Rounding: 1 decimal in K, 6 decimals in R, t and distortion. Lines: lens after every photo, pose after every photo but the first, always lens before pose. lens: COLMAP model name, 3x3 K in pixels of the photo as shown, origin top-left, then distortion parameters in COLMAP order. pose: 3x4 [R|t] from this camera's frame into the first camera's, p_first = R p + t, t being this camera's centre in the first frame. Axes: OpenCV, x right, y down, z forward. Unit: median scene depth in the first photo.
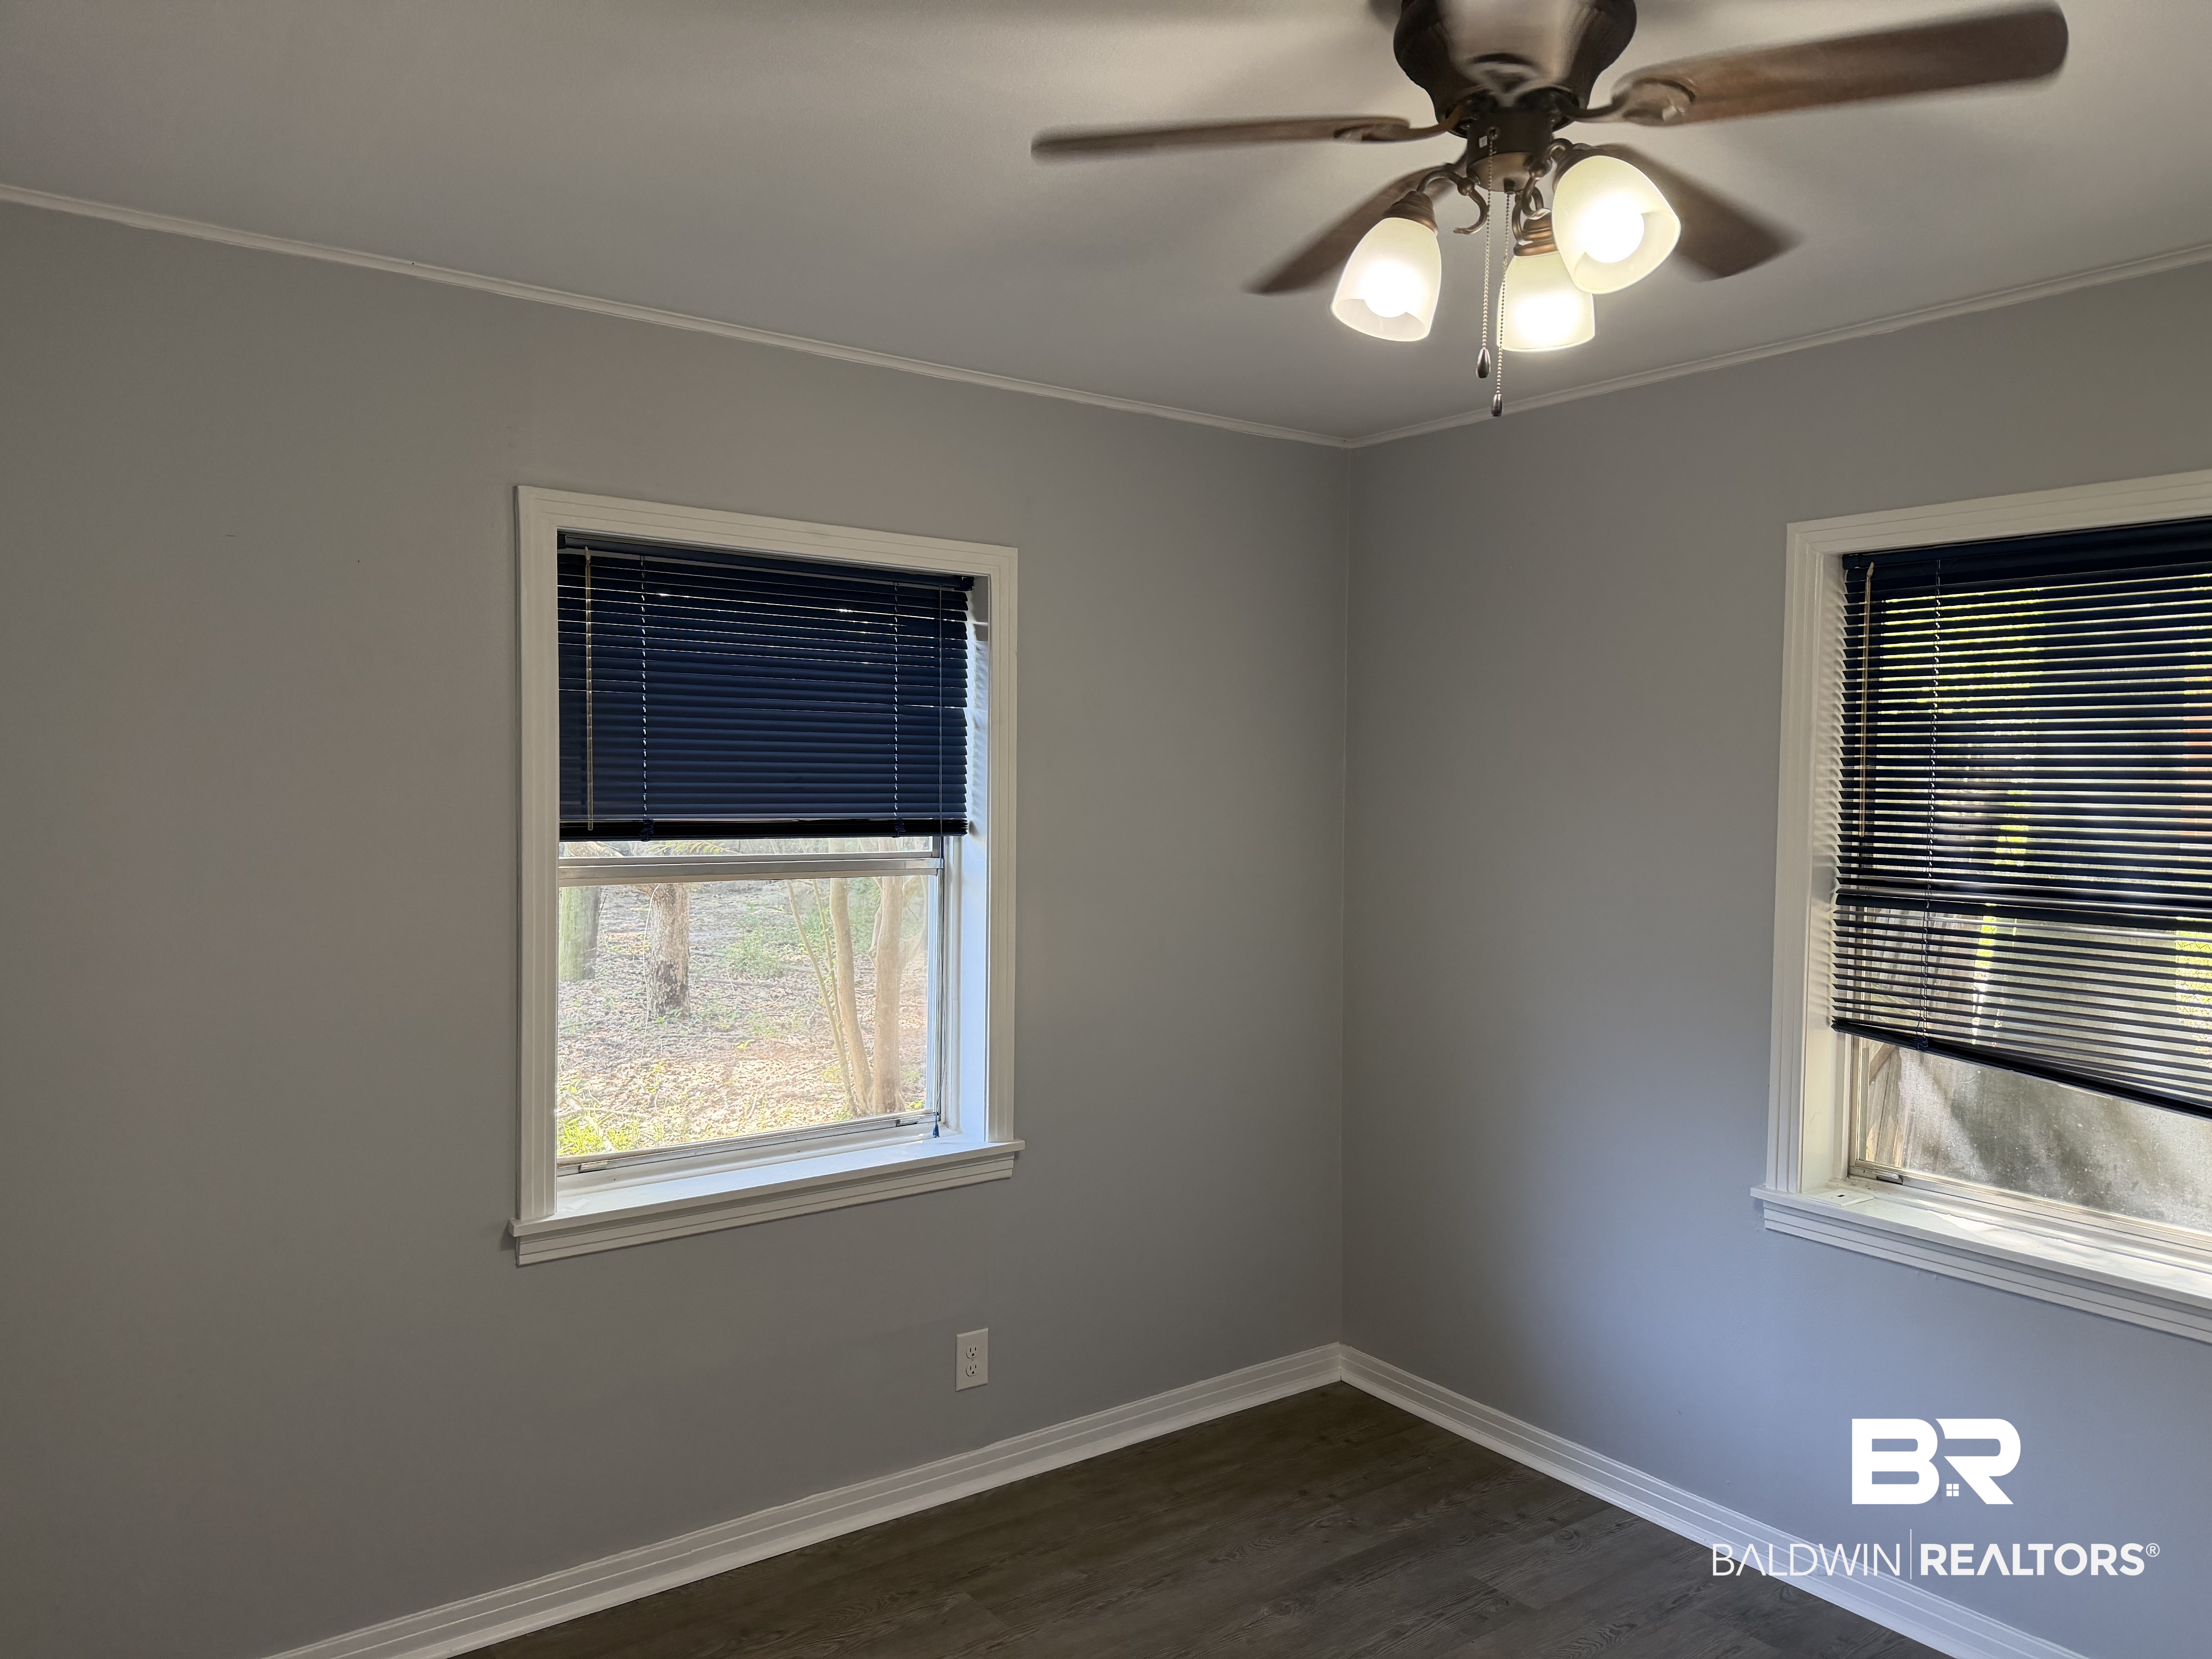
lens RADIAL K [[1560.6, 0, 1110.1], [0, 1560.6, 835.5], [0, 0, 1]] dist [0.076887, -0.097713]
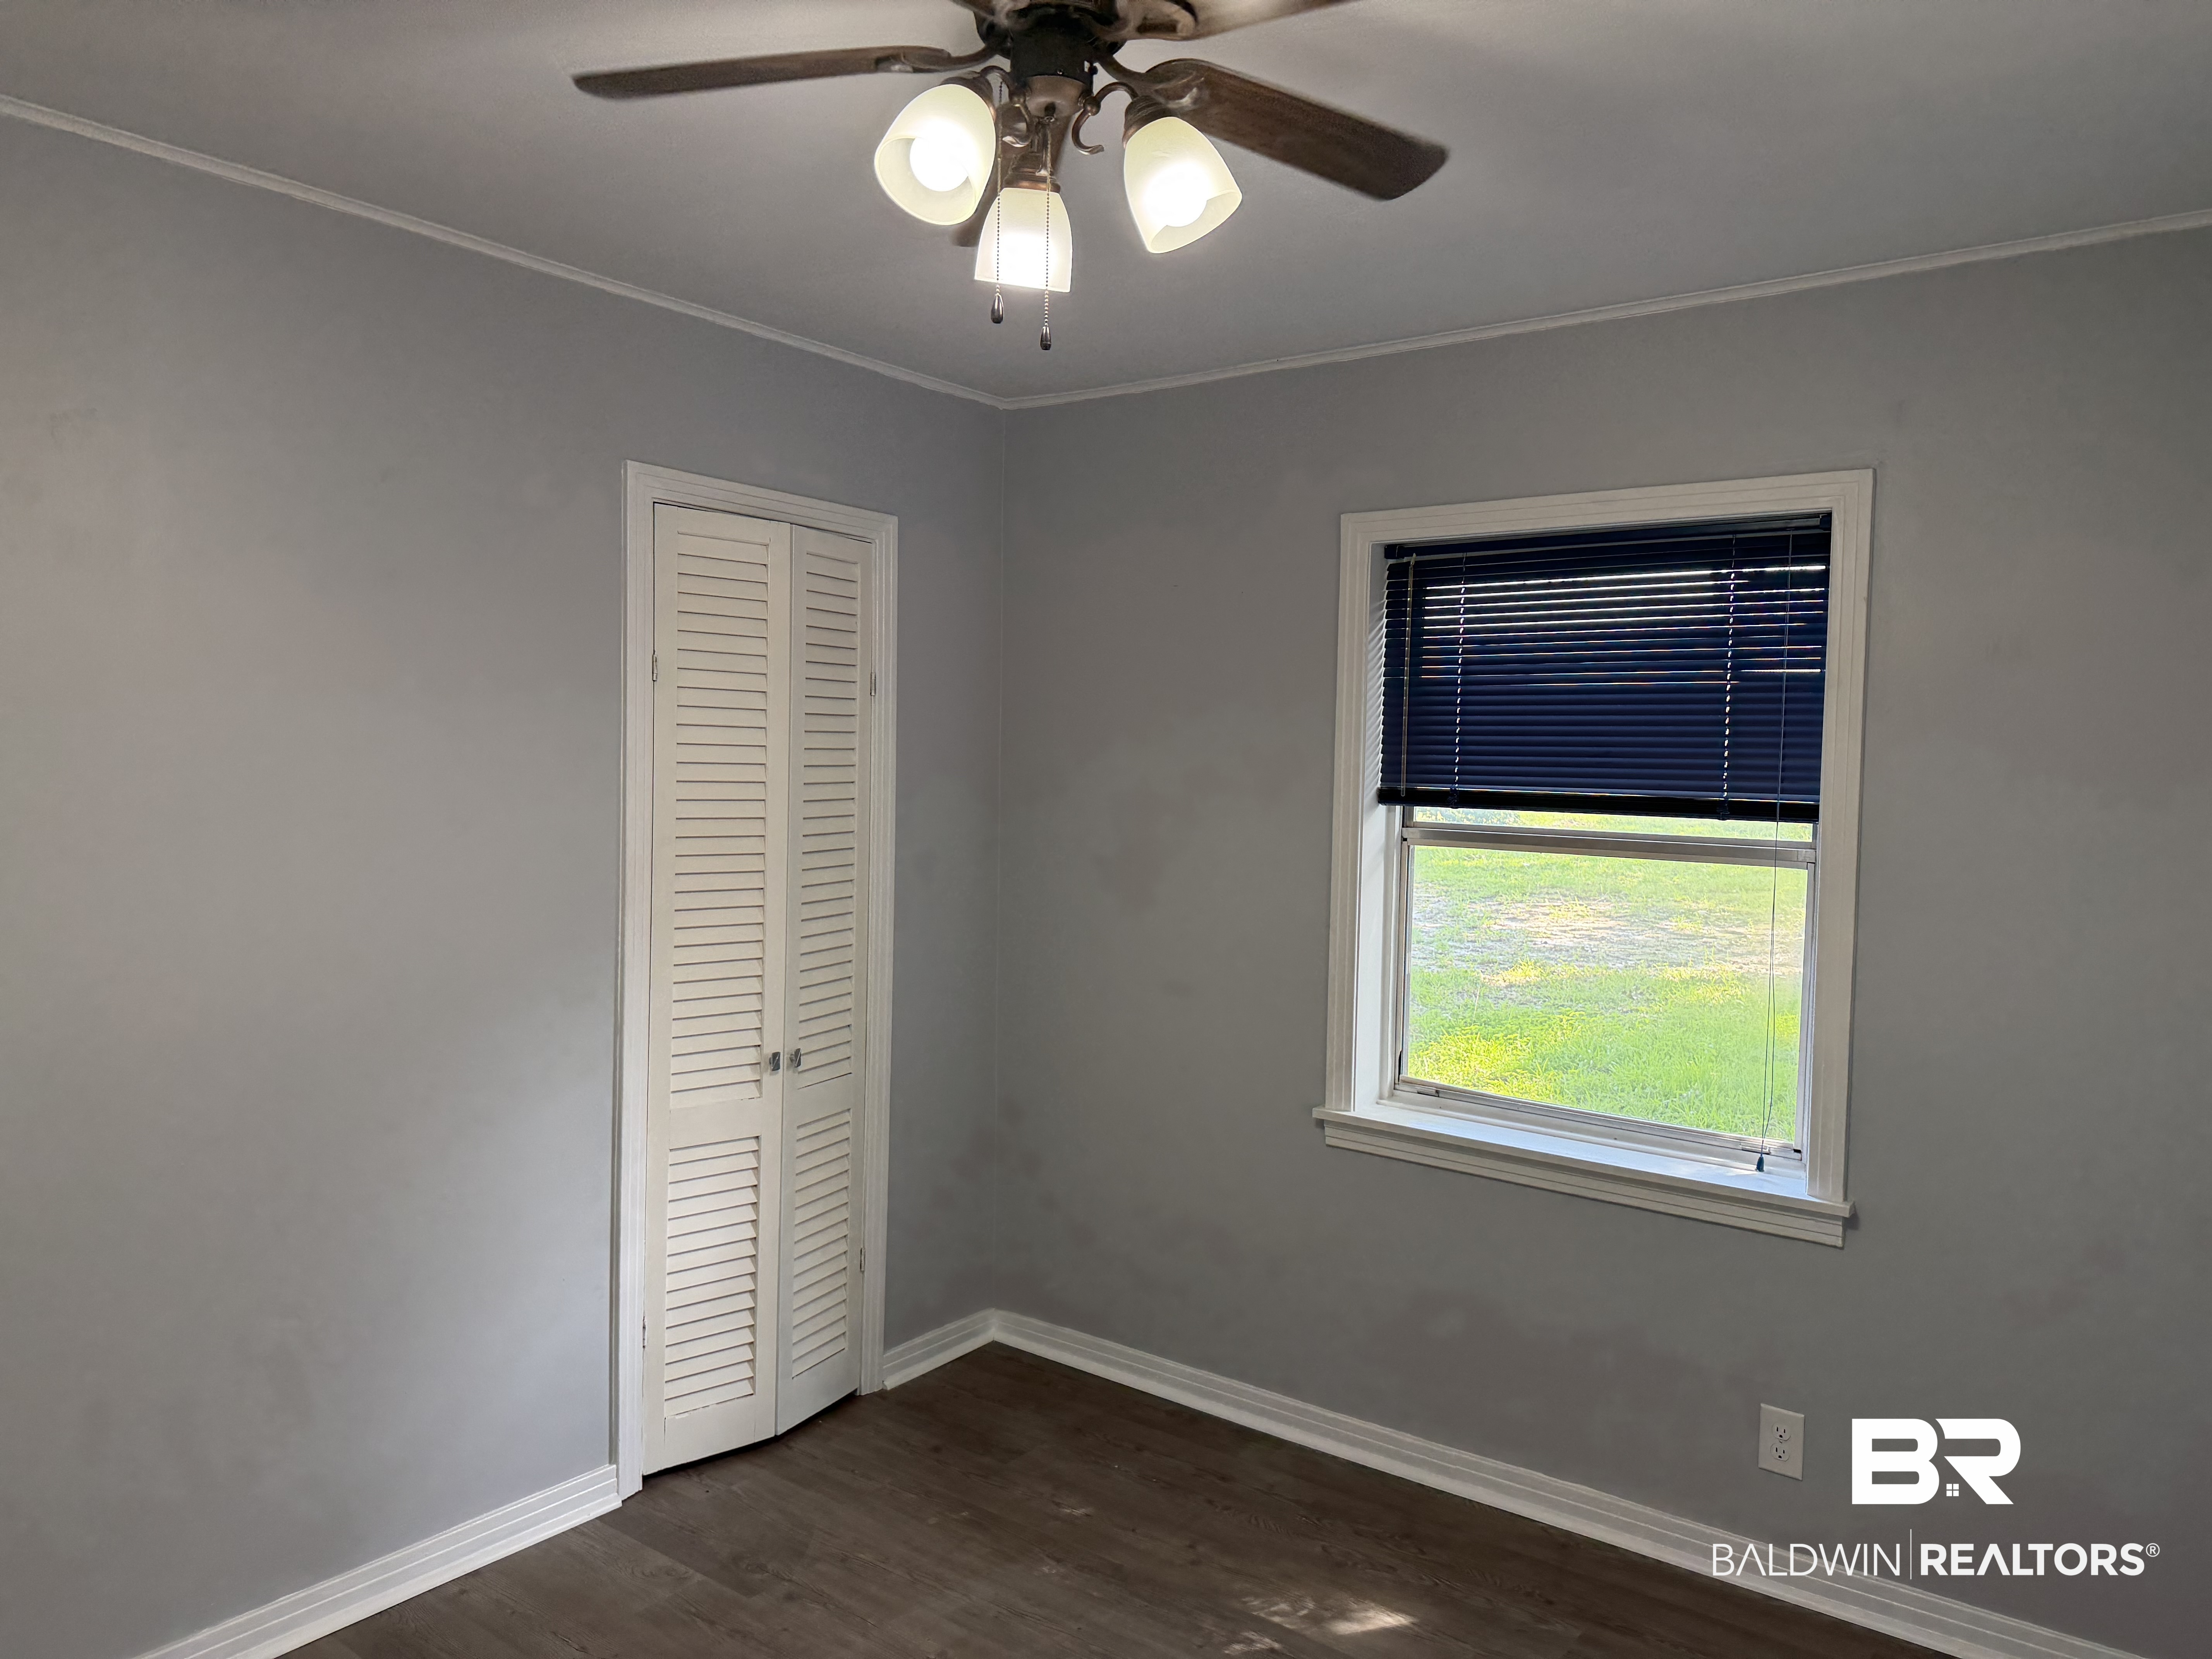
lens RADIAL K [[1560.6, 0, 1109.4], [0, 1560.6, 823.5], [0, 0, 1]] dist [0.076887, -0.097713]
pose [[0.287821, 0.036221, -0.956999, 0.685356], [-0.053315, 0.998341, 0.021751, 0.002582], [0.956199, 0.044762, 0.289275, 0.440223]]
